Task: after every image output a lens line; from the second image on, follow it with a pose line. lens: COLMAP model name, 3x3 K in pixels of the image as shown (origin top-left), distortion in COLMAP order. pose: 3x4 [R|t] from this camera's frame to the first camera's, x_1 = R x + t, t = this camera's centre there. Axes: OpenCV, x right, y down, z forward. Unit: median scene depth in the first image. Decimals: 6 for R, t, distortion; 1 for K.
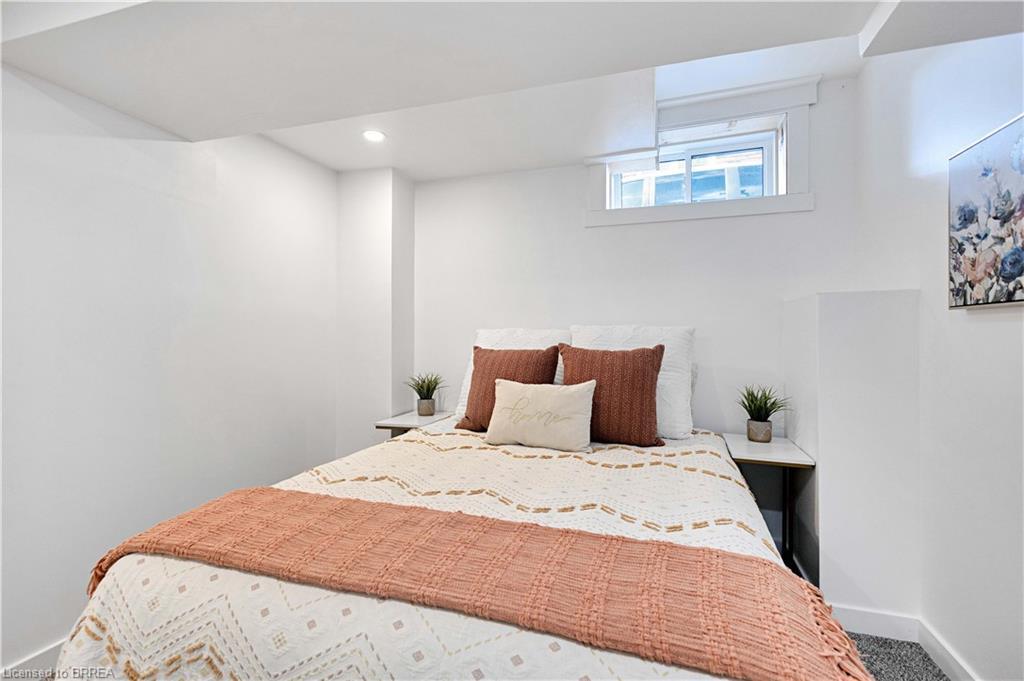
lens RADIAL K [[470.0, 0, 510.9], [0, 470.0, 337.9], [0, 0, 1]] dist [0.017218, -0.004741]
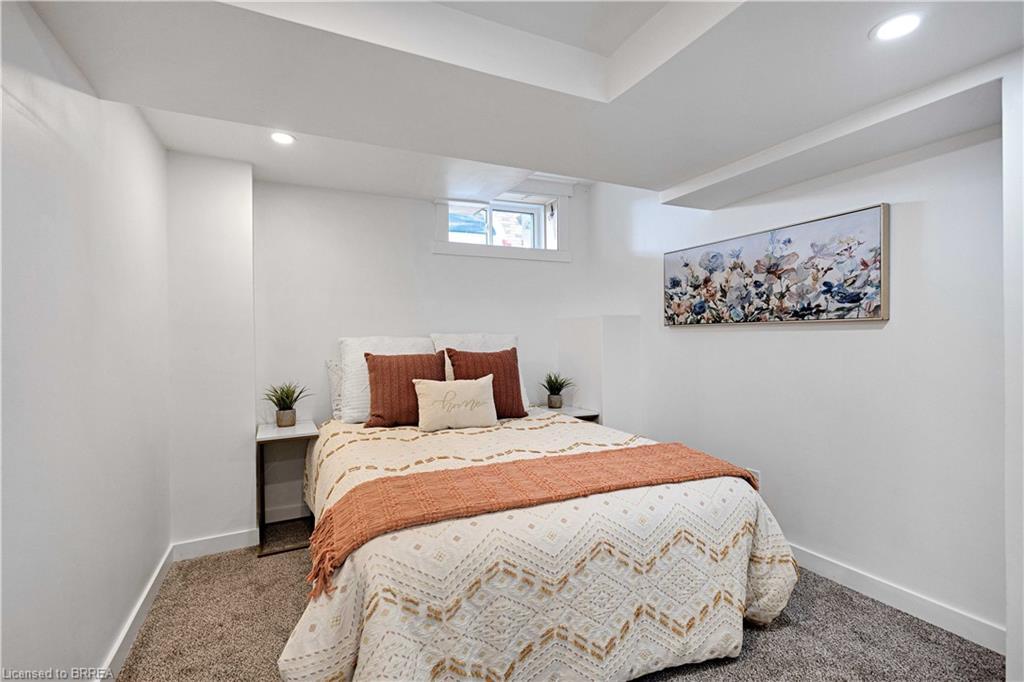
lens RADIAL K [[470.0, 0, 510.9], [0, 470.0, 338.4], [0, 0, 1]] dist [0.017218, -0.004741]
pose [[0.728777, -0.007731, 0.684707, -1.023354], [0.016678, 0.999840, -0.006463, -0.005390], [-0.684548, 0.016129, 0.728789, -0.035578]]
